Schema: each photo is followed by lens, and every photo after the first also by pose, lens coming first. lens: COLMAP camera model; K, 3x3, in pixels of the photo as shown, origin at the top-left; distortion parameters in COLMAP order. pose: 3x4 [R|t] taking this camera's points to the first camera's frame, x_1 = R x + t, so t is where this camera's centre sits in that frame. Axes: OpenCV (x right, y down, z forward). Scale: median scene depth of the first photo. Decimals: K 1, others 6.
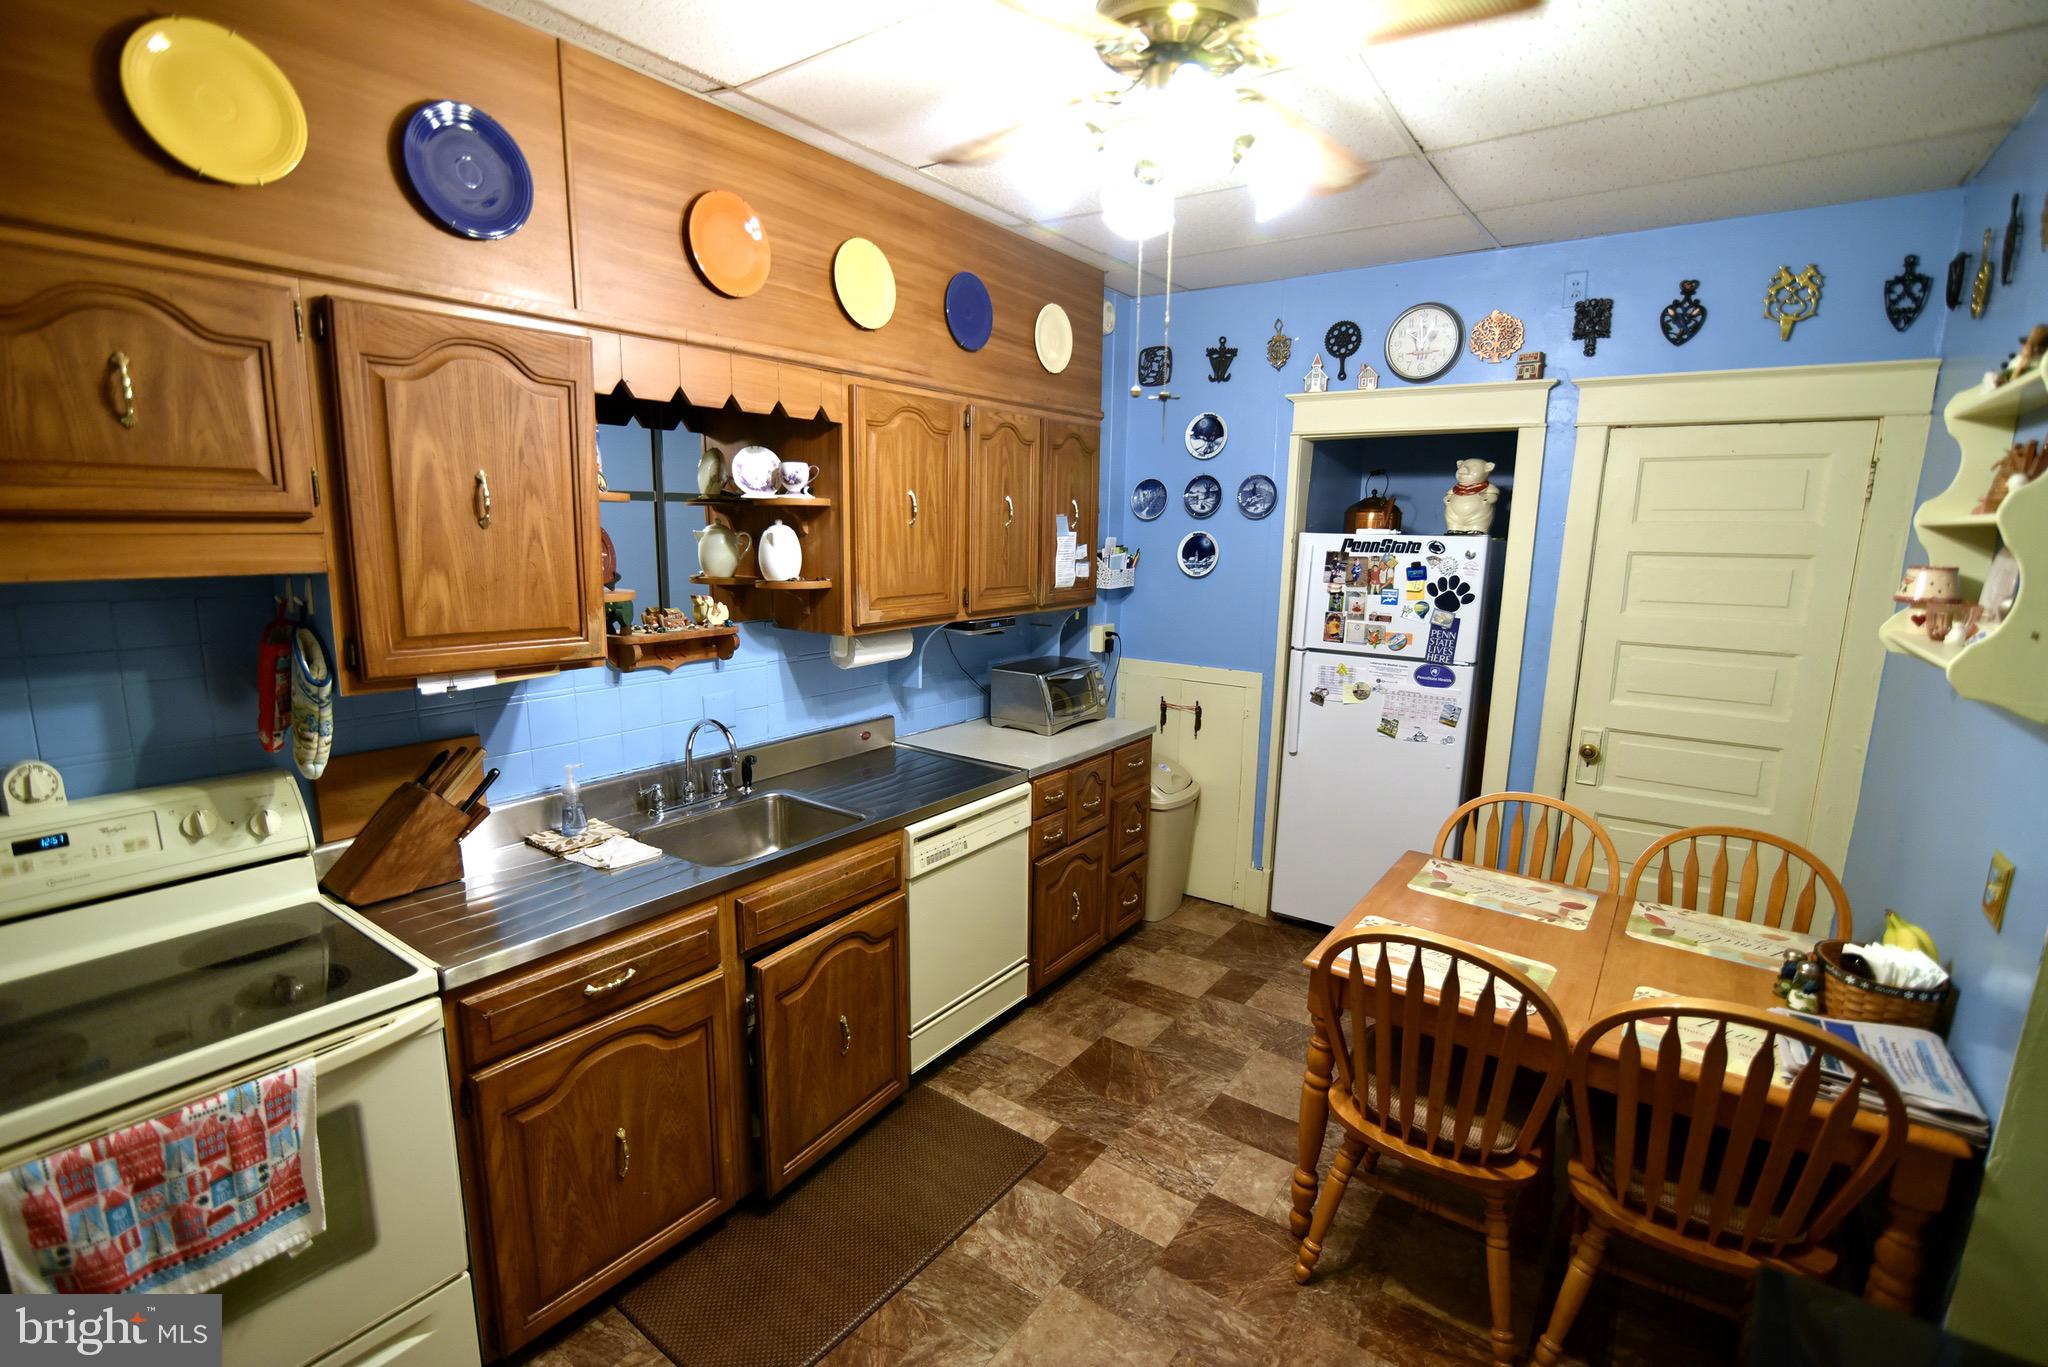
lens RADIAL K [[933.6, 0, 1023.6], [0, 933.6, 687.2], [0, 0, 1]] dist [-0.022107, 0.001557]
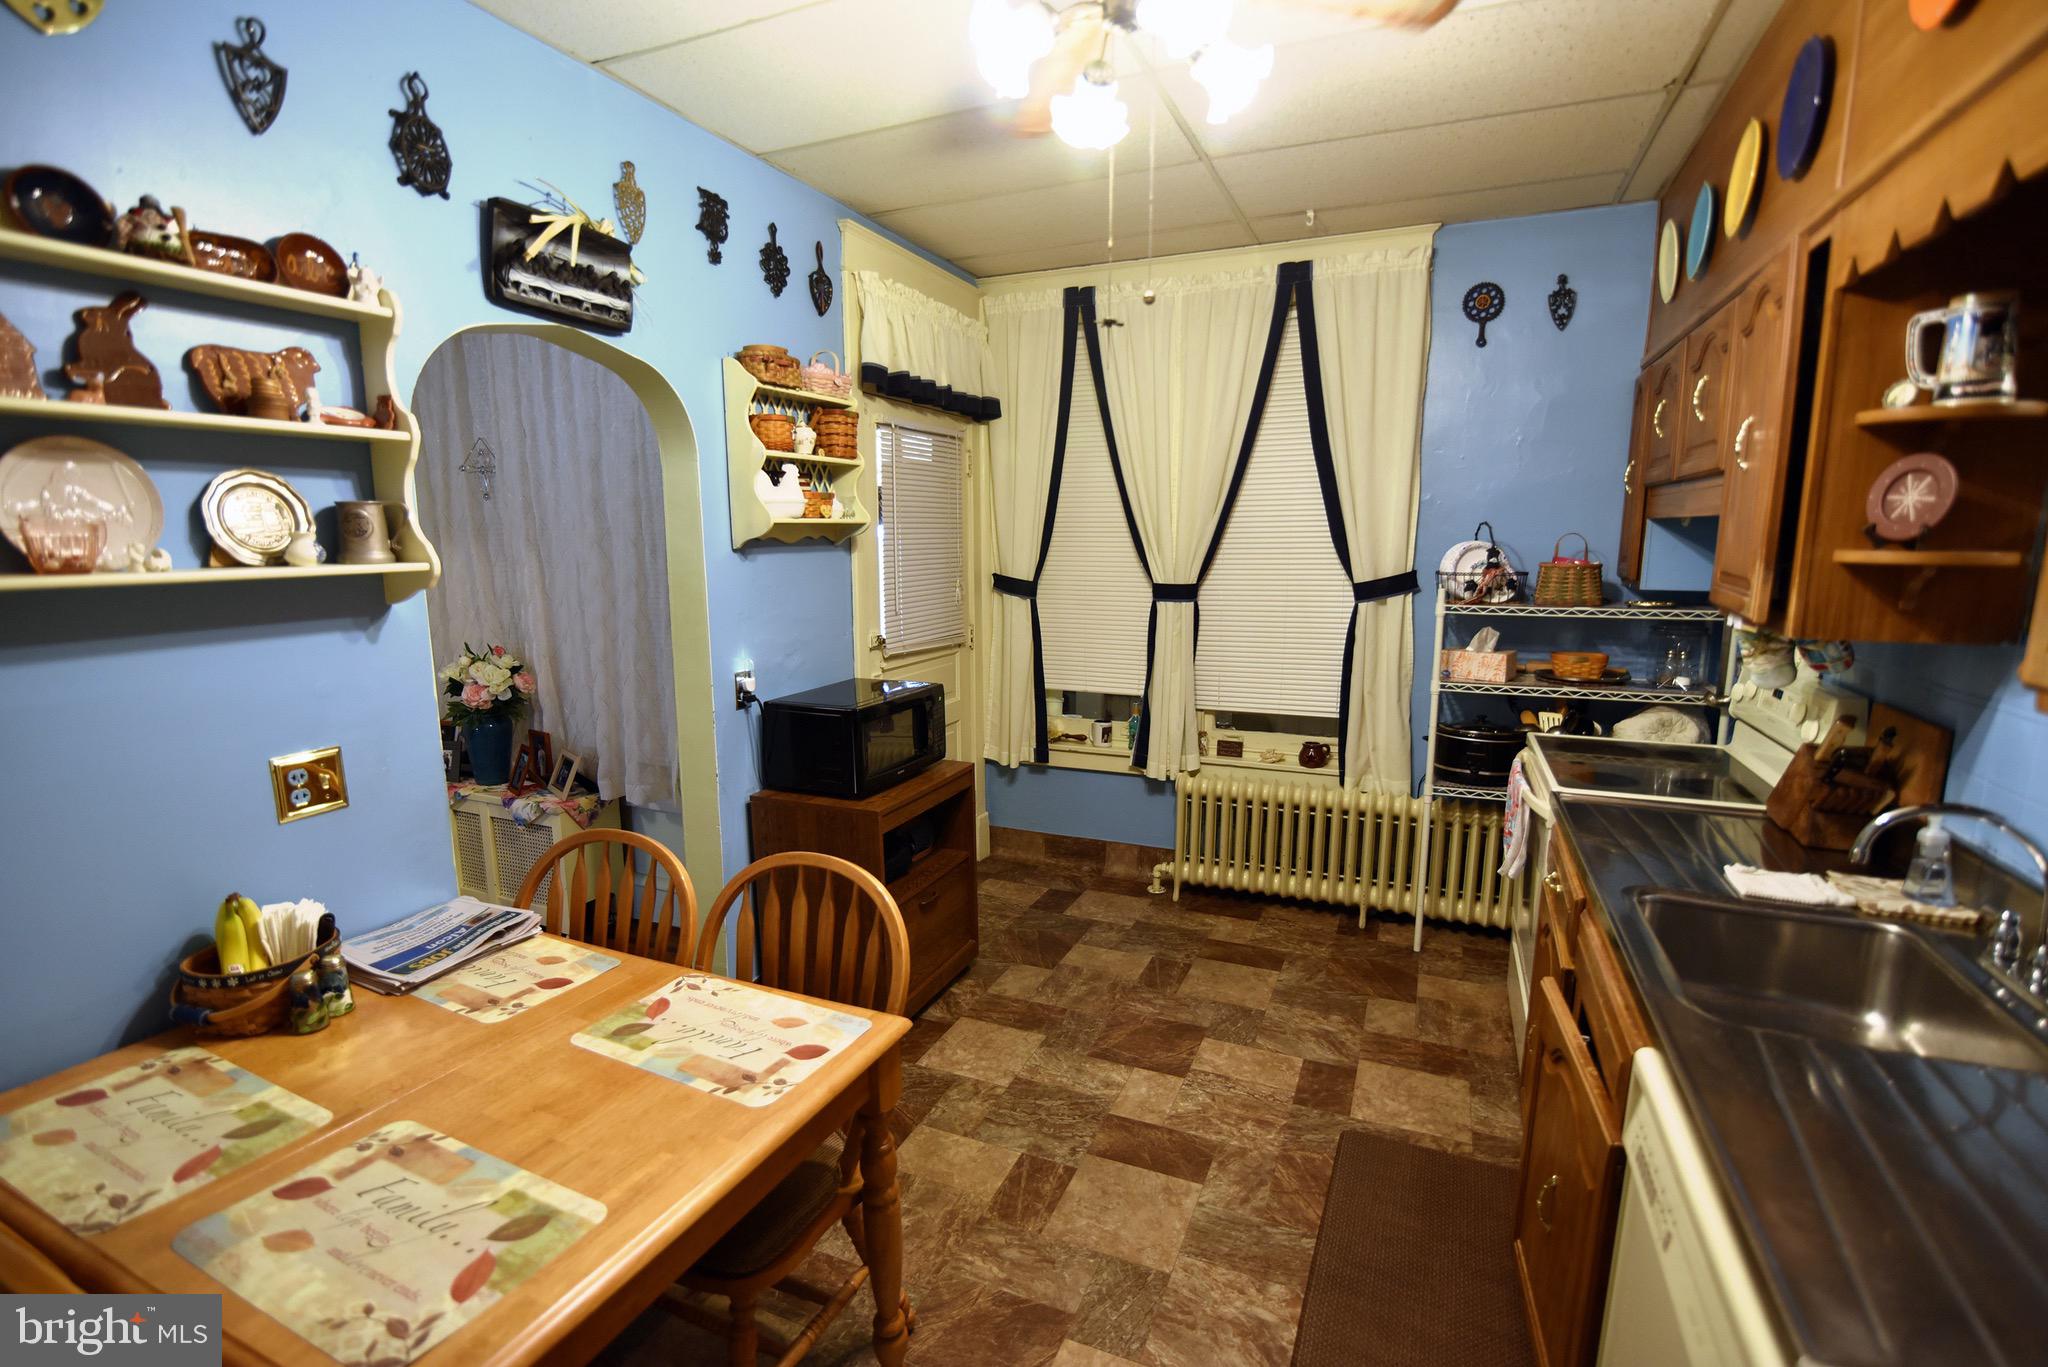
lens RADIAL K [[933.6, 0, 1022.3], [0, 933.6, 687.2], [0, 0, 1]] dist [-0.022107, 0.001557]
pose [[-0.978136, 0.019248, -0.207072, 0.351902], [-0.051087, 0.942958, 0.328968, -0.205248], [0.201592, 0.332354, -0.921358, 1.568122]]
